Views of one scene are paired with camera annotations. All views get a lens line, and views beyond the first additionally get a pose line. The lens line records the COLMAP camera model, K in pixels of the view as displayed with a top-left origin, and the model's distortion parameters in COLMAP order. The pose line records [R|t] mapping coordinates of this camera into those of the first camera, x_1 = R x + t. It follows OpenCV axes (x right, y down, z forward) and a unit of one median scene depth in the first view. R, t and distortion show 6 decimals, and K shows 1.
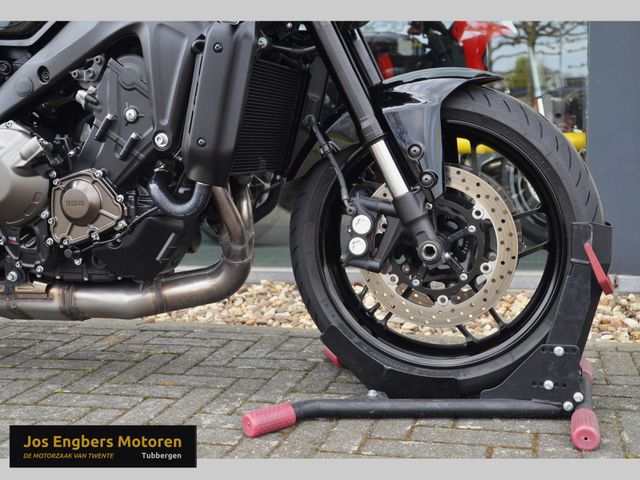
lens RADIAL K [[746.6, 0, 337.7], [0, 746.6, 235.3], [0, 0, 1]] dist [0.065231, 0.000000]
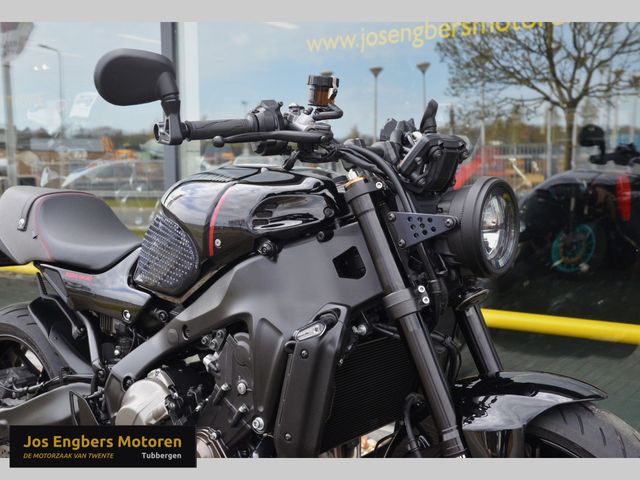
lens RADIAL K [[746.6, 0, 348.5], [0, 746.6, 249.0], [0, 0, 1]] dist [0.065231, 0.000000]
pose [[0.937961, 0.056752, -0.342065, 0.220586], [-0.070880, 0.997065, -0.028933, -0.329787], [0.339419, 0.051383, 0.939231, 0.027845]]
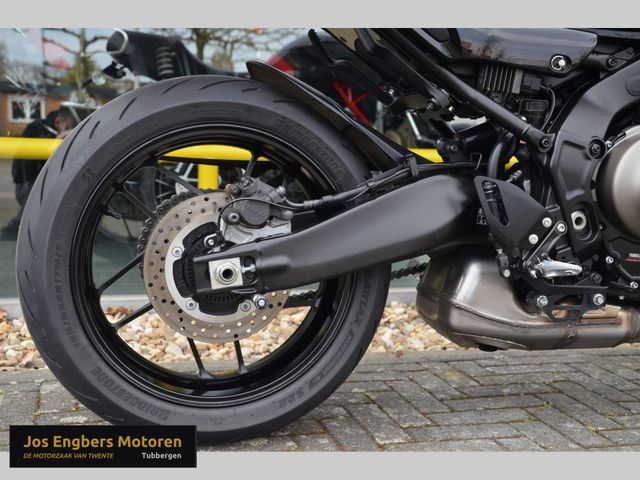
lens RADIAL K [[826.7, 0, 322.4], [0, 826.7, 238.5], [0, 0, 1]] dist [0.094905, 0.000000]
pose [[0.866386, -0.004810, 0.499352, -1.297837], [0.013300, 0.999821, -0.013444, -0.008004], [-0.499198, 0.018289, 0.866295, 0.348663]]
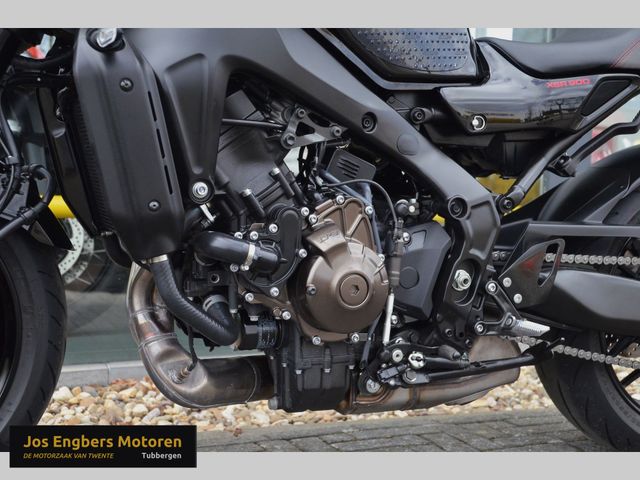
lens RADIAL K [[872.9, 0, 328.9], [0, 872.9, 245.2], [0, 0, 1]] dist [0.131373, 0.000000]
pose [[0.781761, 0.014733, 0.623405, -1.190906], [0.034826, 0.997129, -0.067238, -0.015766], [-0.622605, 0.074275, 0.779003, 0.378171]]
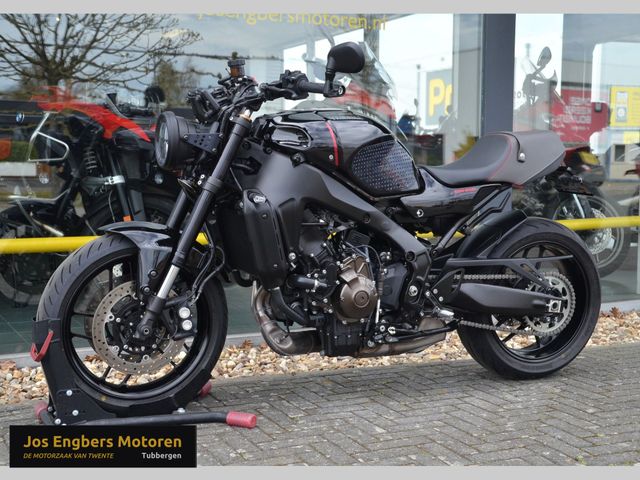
lens RADIAL K [[894.4, 0, 310.5], [0, 894.4, 240.5], [0, 0, 1]] dist [0.132117, 0.000000]
pose [[0.783991, -0.019268, 0.620474, -1.971239], [0.058490, 0.997364, -0.042932, -0.082817], [-0.618011, 0.069949, 0.783051, -0.475297]]
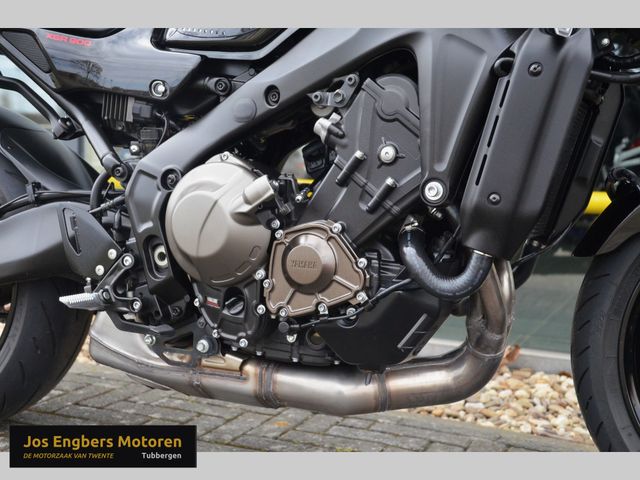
lens RADIAL K [[808.0, 0, 326.8], [0, 808.0, 246.5], [0, 0, 1]] dist [0.112188, 0.000000]
pose [[0.987212, 0.078705, -0.138627, -0.209311], [-0.084358, 0.995807, -0.035382, -0.033075], [0.135261, 0.046624, 0.989712, 0.186716]]
